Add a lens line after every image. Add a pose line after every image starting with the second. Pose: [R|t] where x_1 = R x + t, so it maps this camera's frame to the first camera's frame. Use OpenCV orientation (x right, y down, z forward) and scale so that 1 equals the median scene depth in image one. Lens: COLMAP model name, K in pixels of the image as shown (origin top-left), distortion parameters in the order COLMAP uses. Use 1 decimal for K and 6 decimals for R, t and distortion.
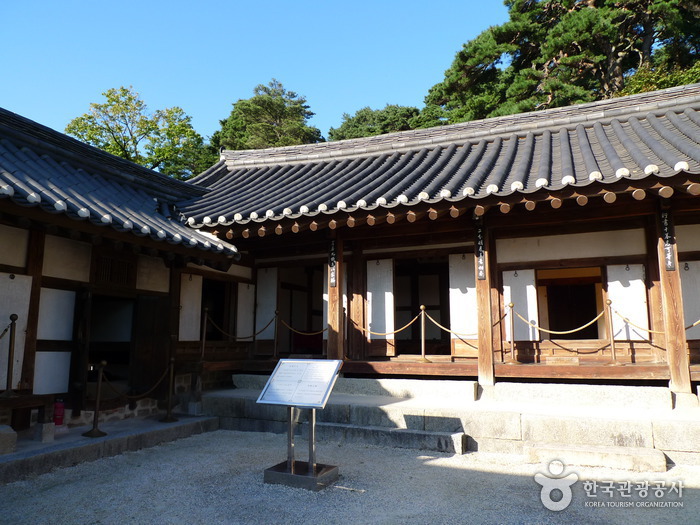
lens RADIAL K [[499.3, 0, 352.5], [0, 499.3, 261.1], [0, 0, 1]] dist [-0.028161, -0.008734]
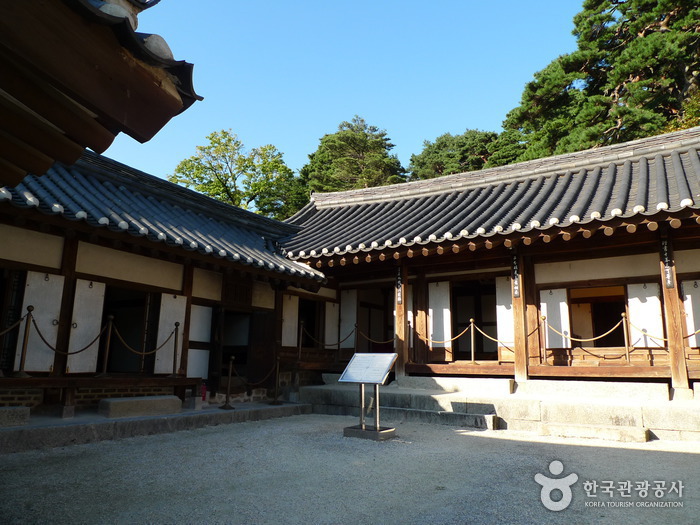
lens RADIAL K [[490.0, 0, 346.3], [0, 490.0, 260.2], [0, 0, 1]] dist [-0.037640, -0.003970]
pose [[0.982936, -0.020448, -0.182807, 0.059845], [0.011639, 0.998725, -0.049130, -0.000209], [0.183578, 0.046164, 0.981921, -0.251914]]
